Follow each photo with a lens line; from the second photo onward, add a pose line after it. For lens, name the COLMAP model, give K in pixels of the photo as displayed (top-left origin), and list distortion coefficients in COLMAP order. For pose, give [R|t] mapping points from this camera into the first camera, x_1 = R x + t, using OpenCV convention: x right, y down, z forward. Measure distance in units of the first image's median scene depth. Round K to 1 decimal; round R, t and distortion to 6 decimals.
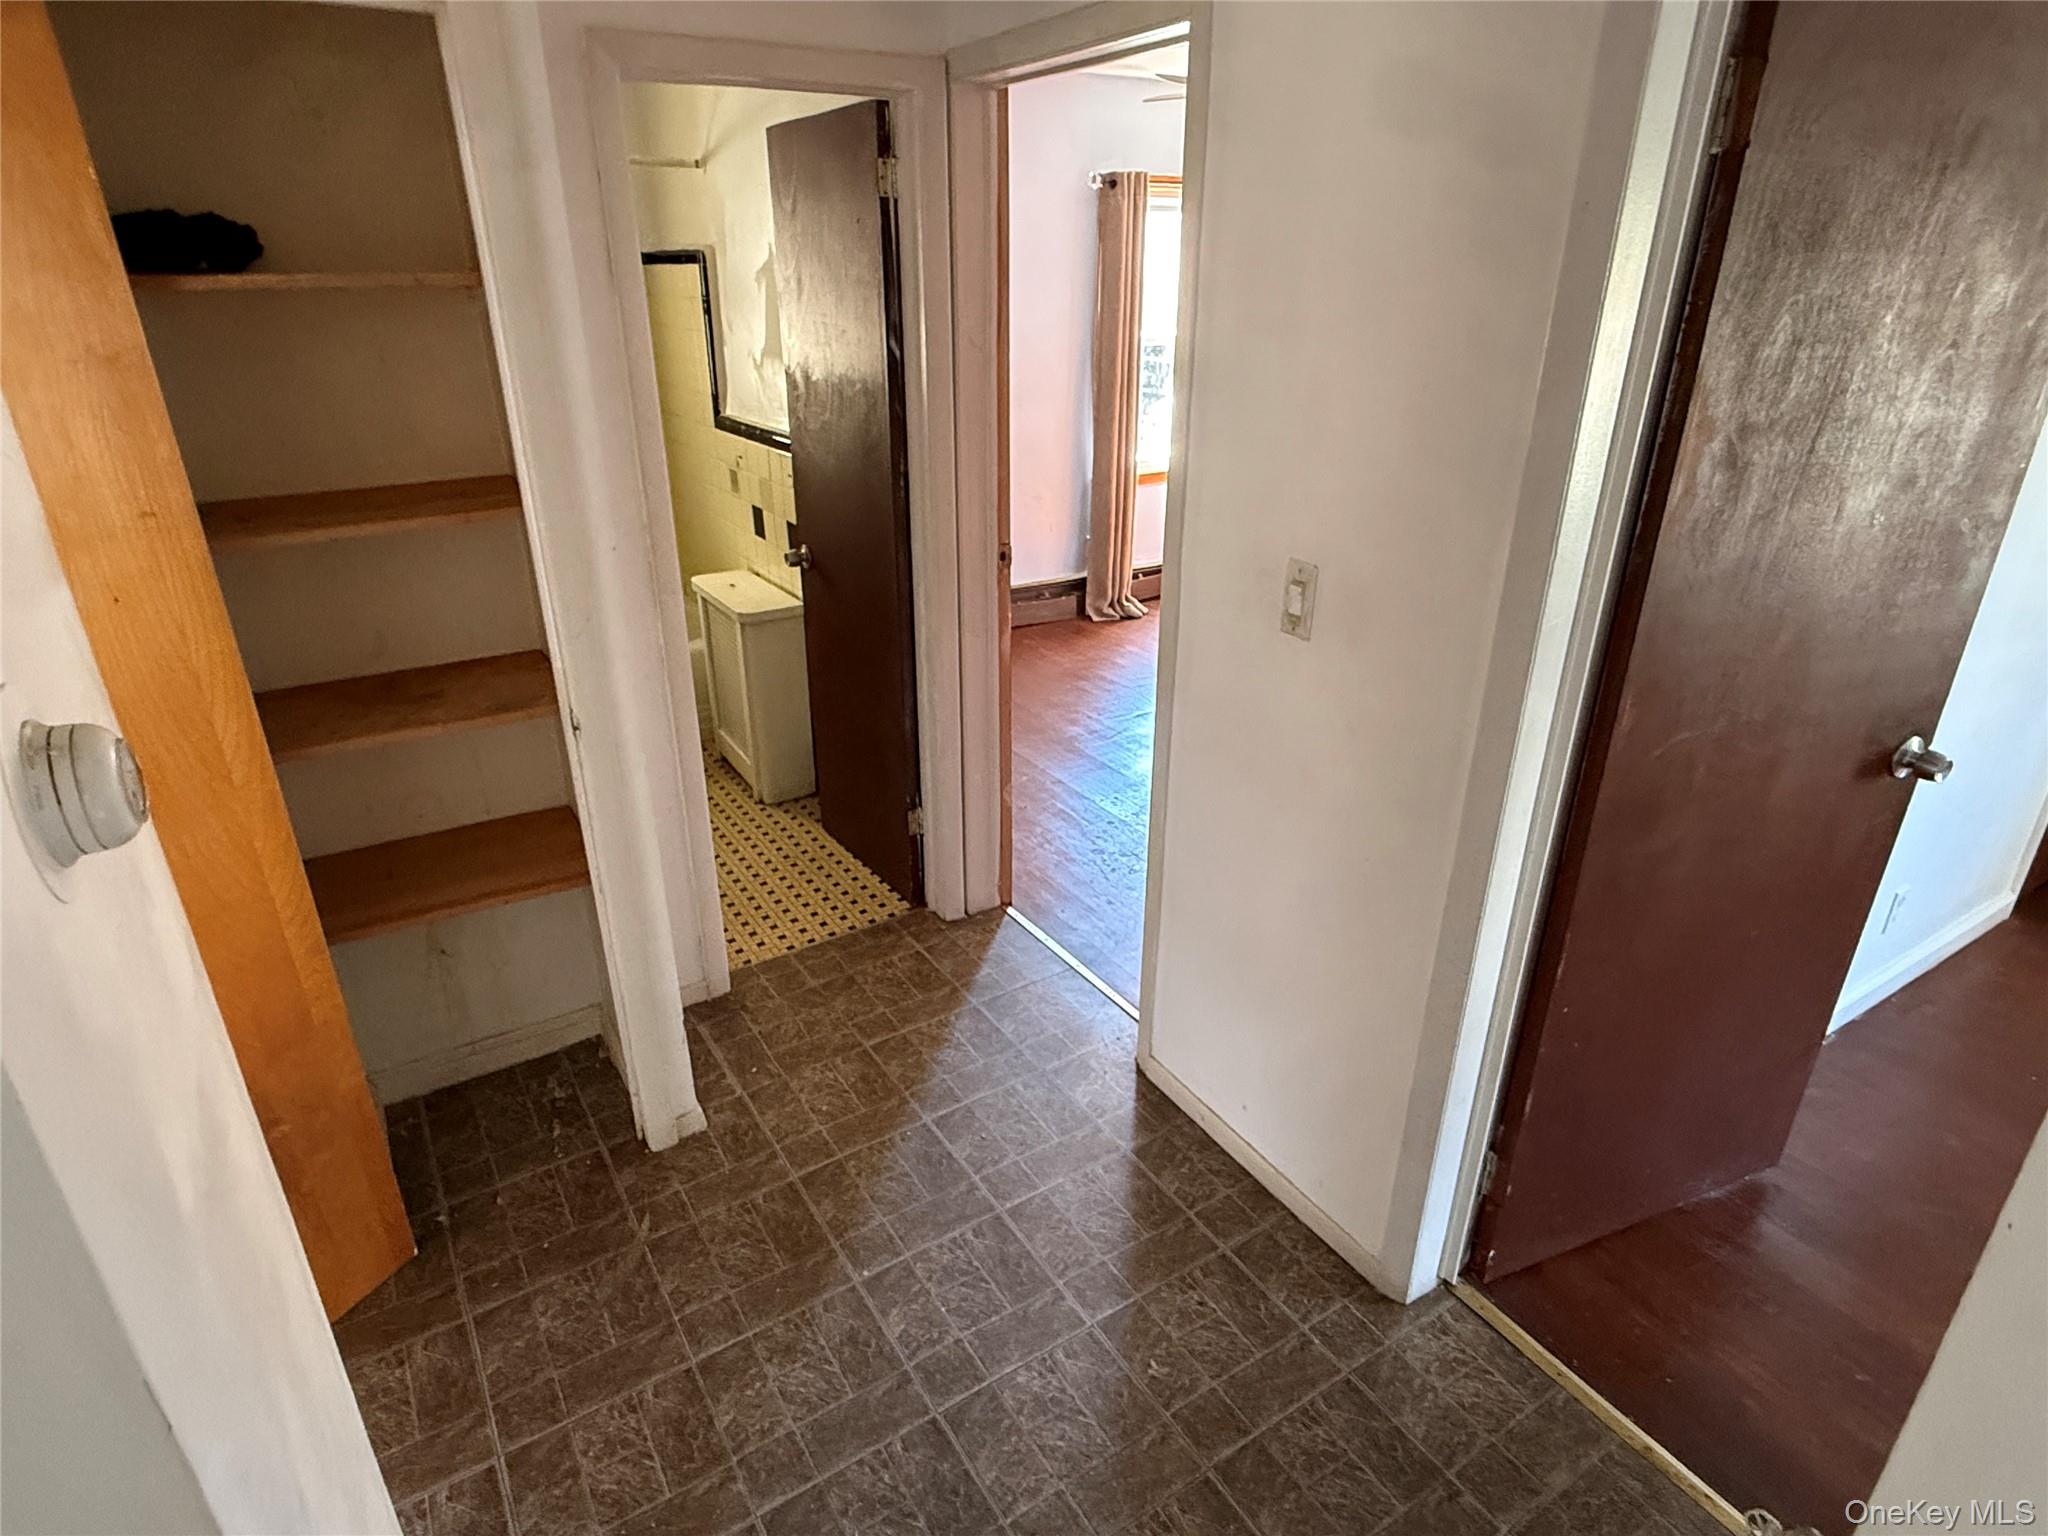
lens RADIAL K [[1121.1, 0, 1022.8], [0, 1121.1, 763.0], [0, 0, 1]] dist [0.000998, -0.001159]
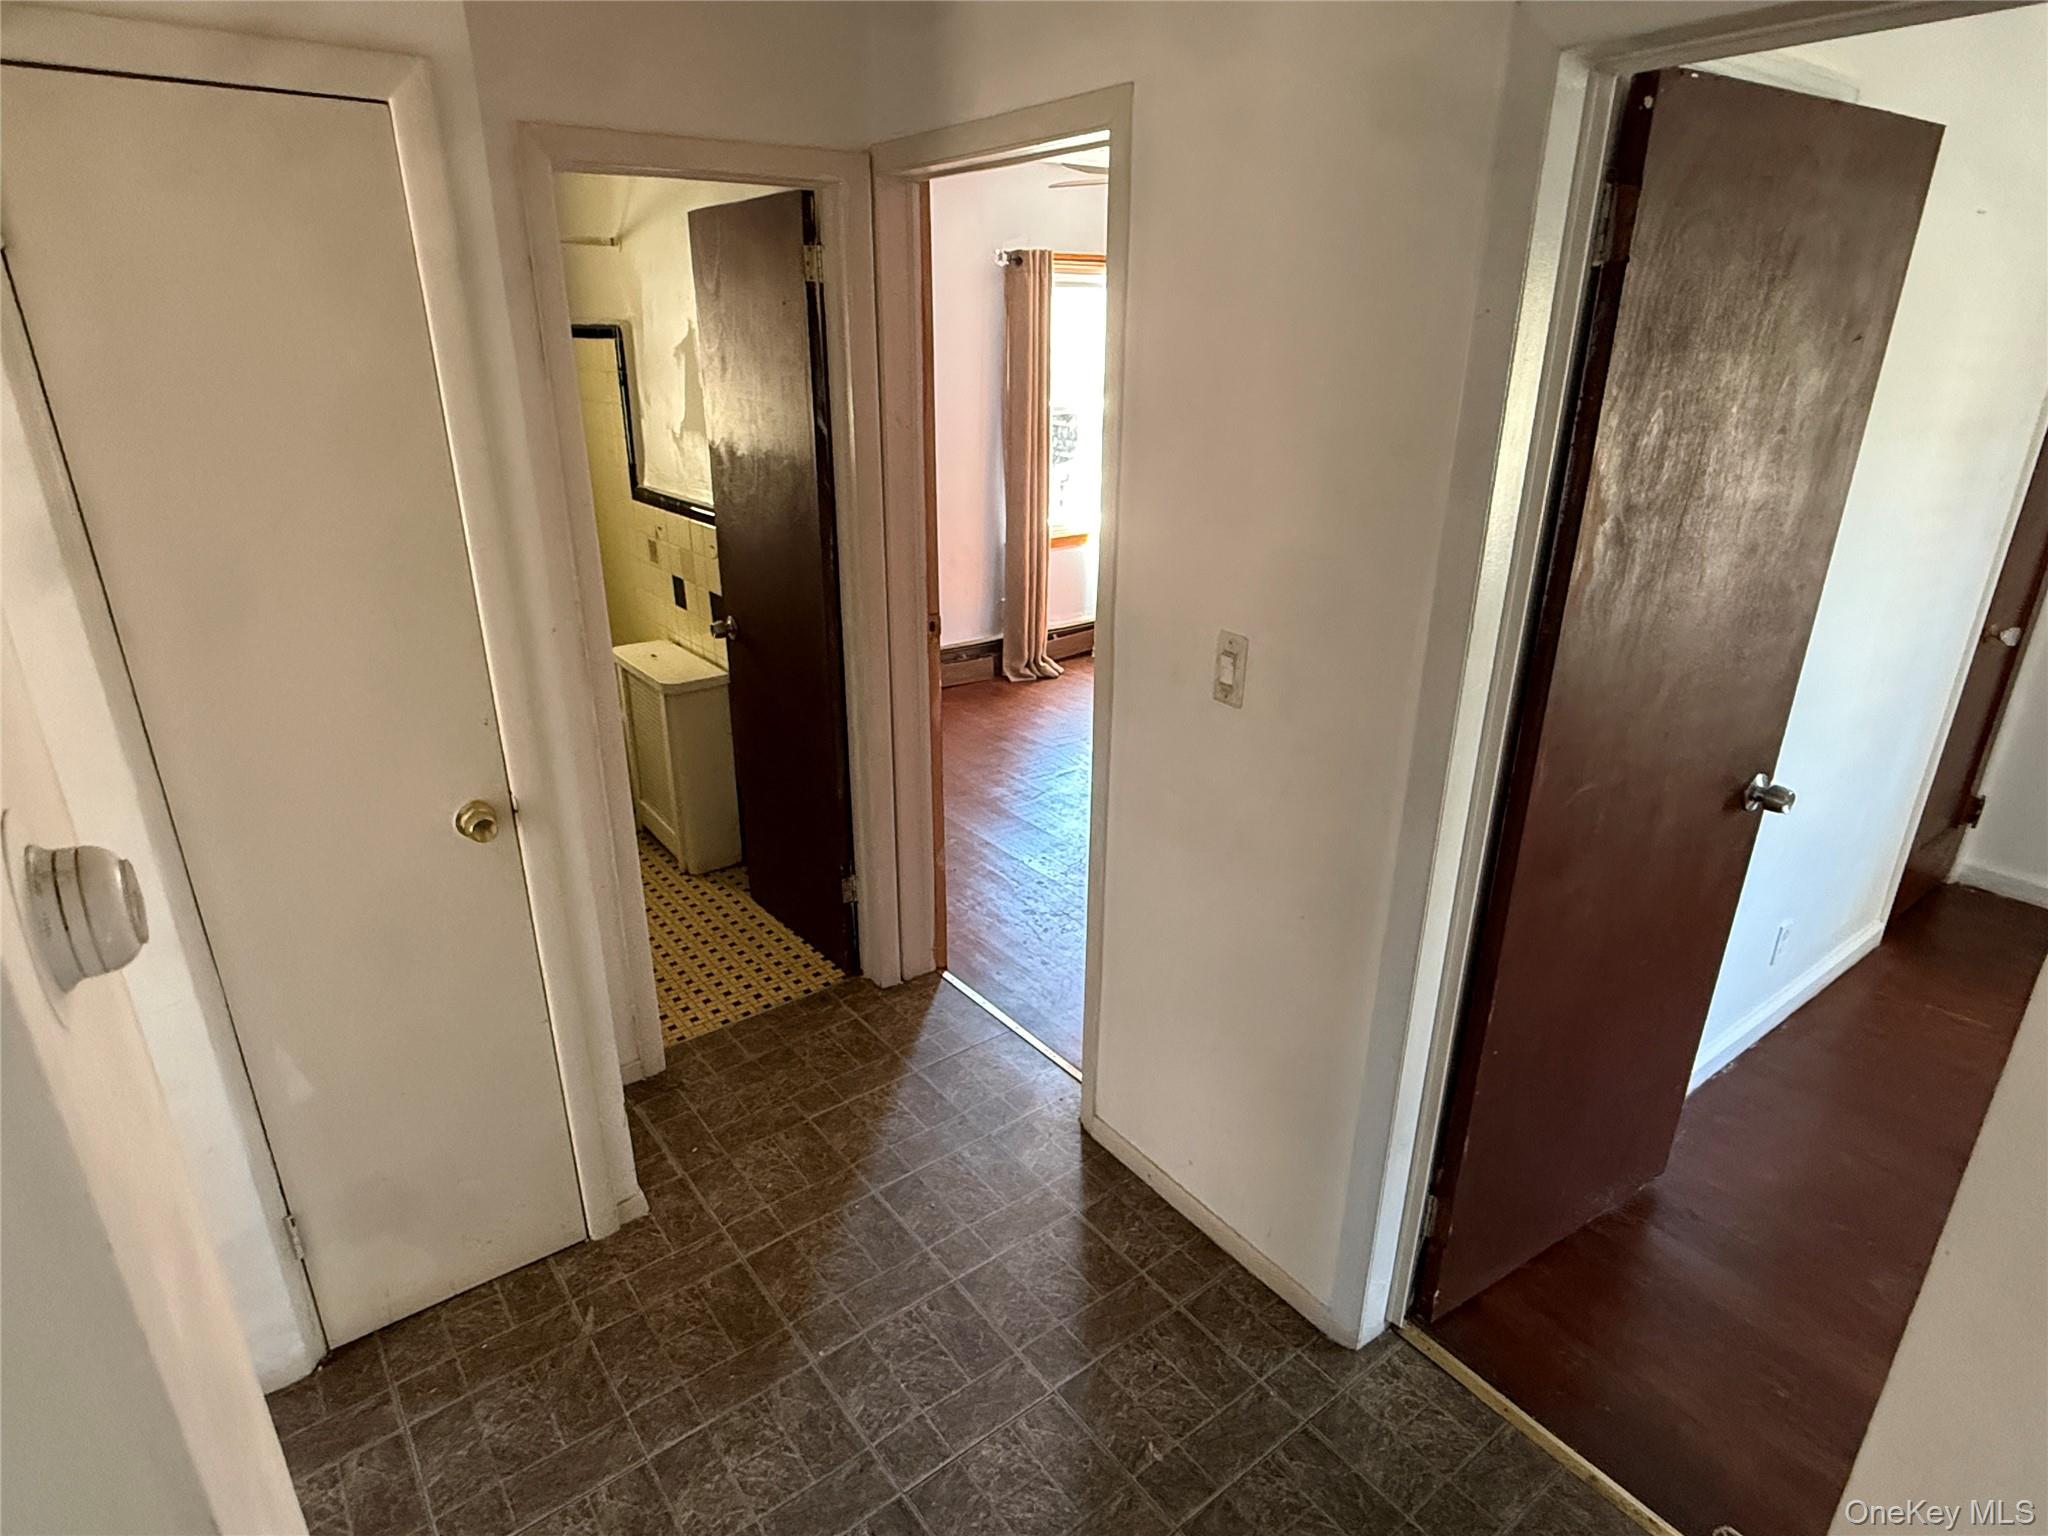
lens RADIAL K [[1117.8, 0, 1020.0], [0, 1117.8, 768.8], [0, 0, 1]] dist [0.001539, -0.000457]
pose [[0.996717, -0.025503, 0.076841, -0.022194], [0.028890, 0.998645, -0.043293, -0.009581], [-0.075633, 0.045370, 0.996103, -0.014406]]
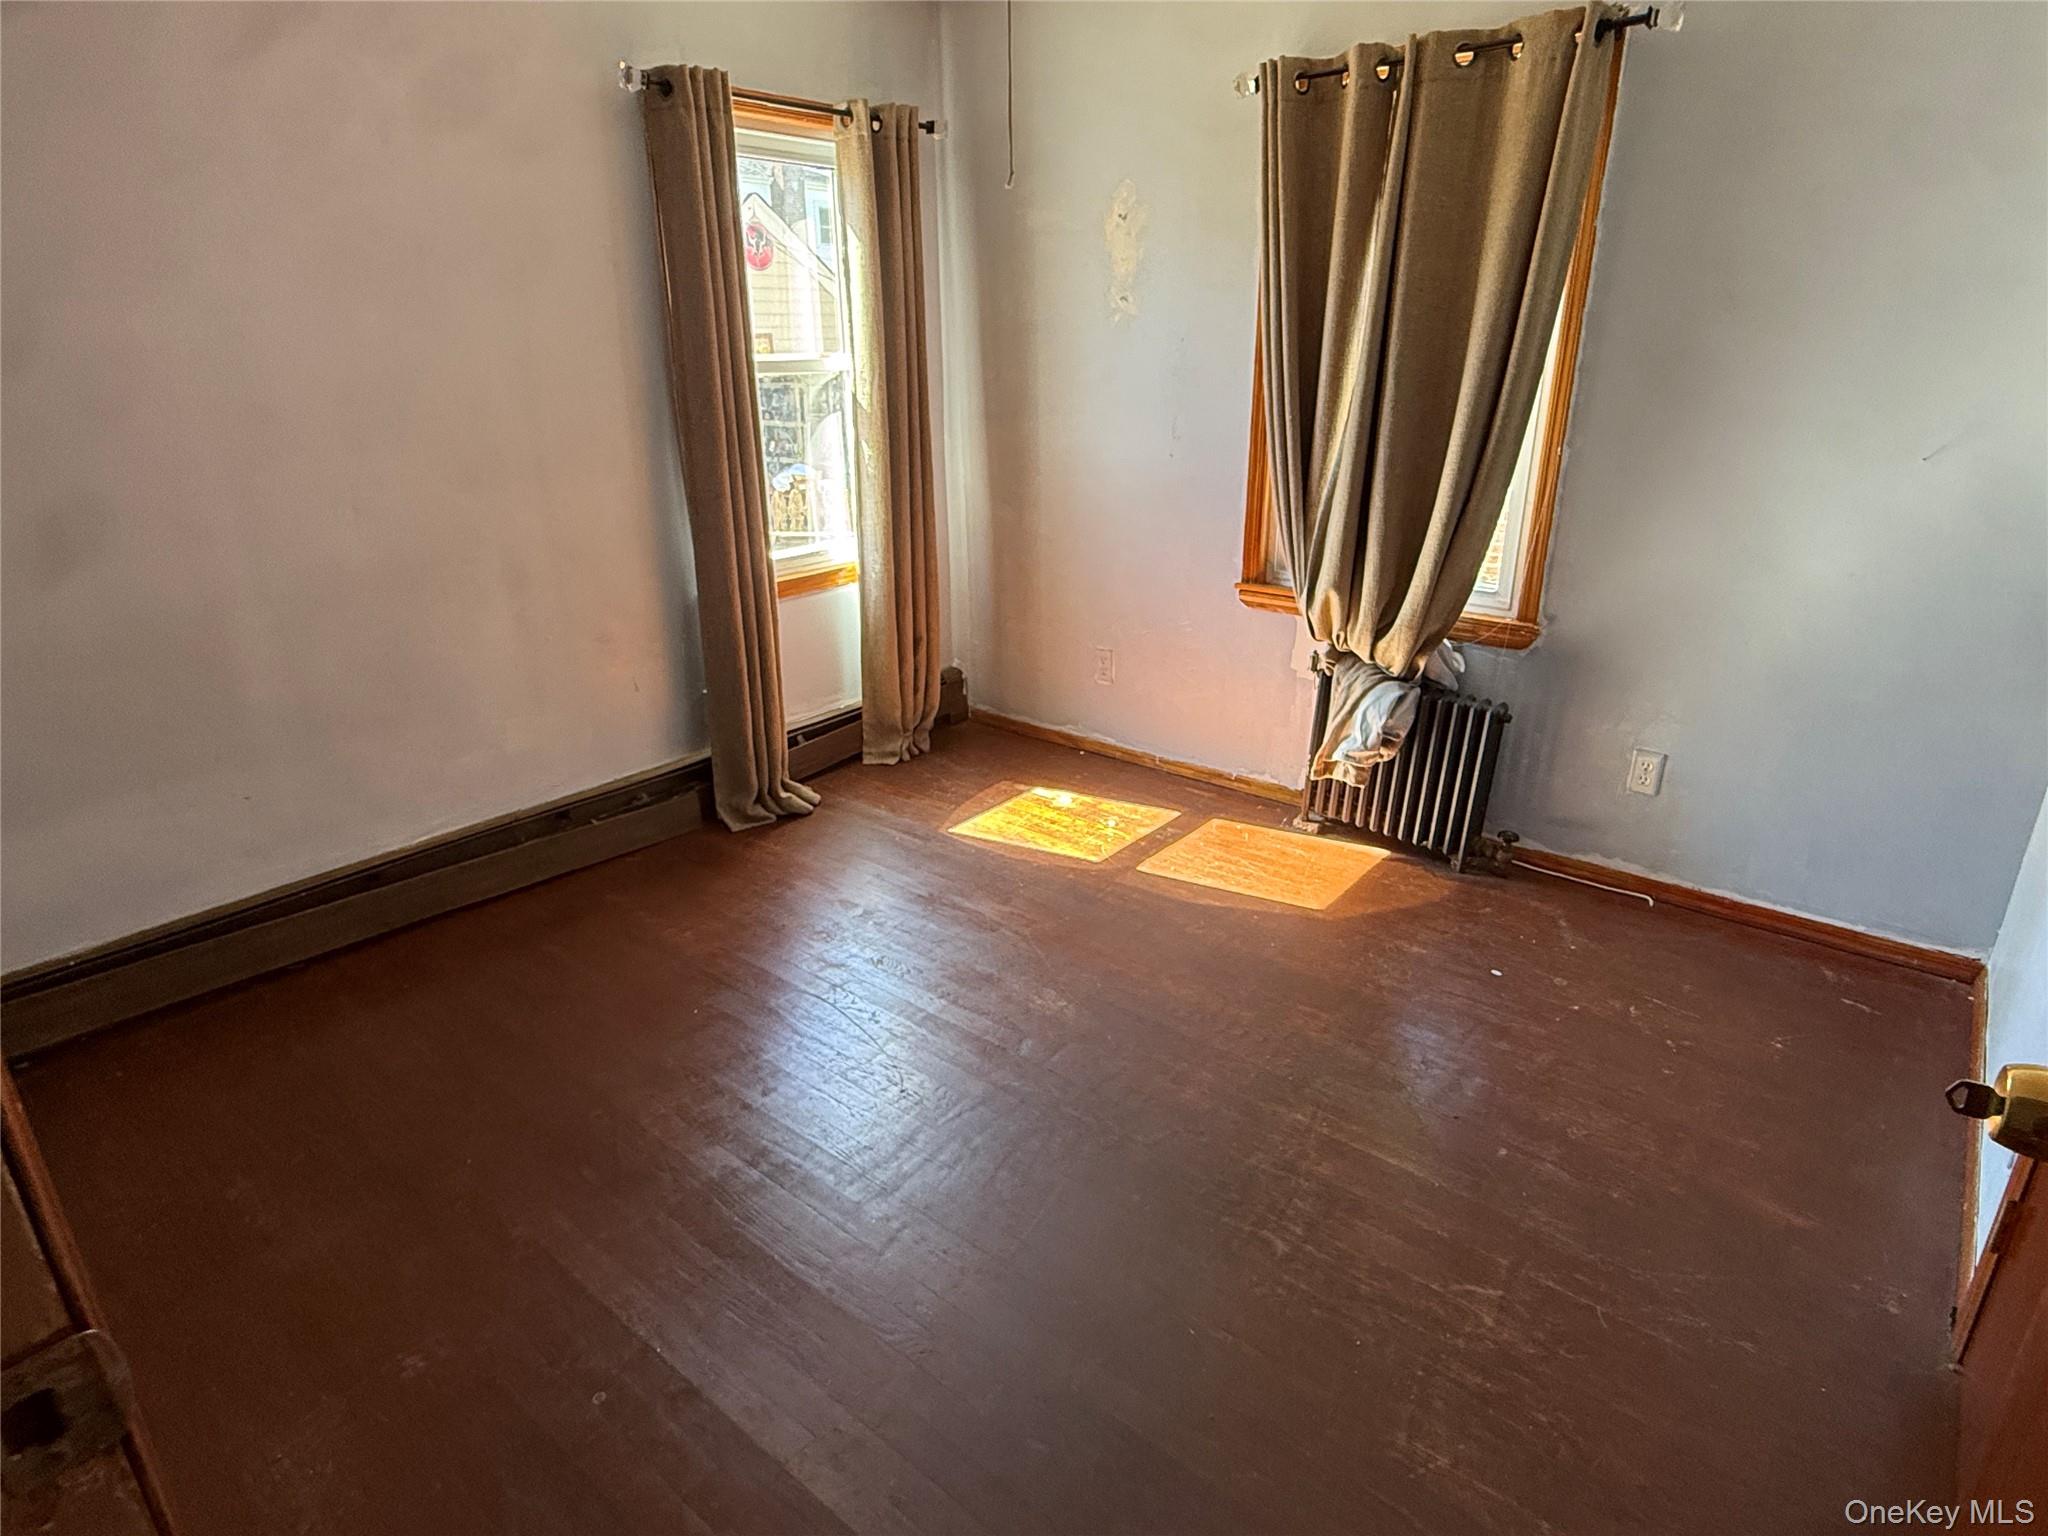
lens RADIAL K [[1117.8, 0, 1020.0], [0, 1117.8, 768.8], [0, 0, 1]] dist [0.001539, -0.000457]
pose [[0.948258, -0.121583, 0.293298, 0.097409], [0.136649, 0.990123, -0.031354, -0.309090], [-0.286589, 0.069811, 0.955507, 0.996791]]
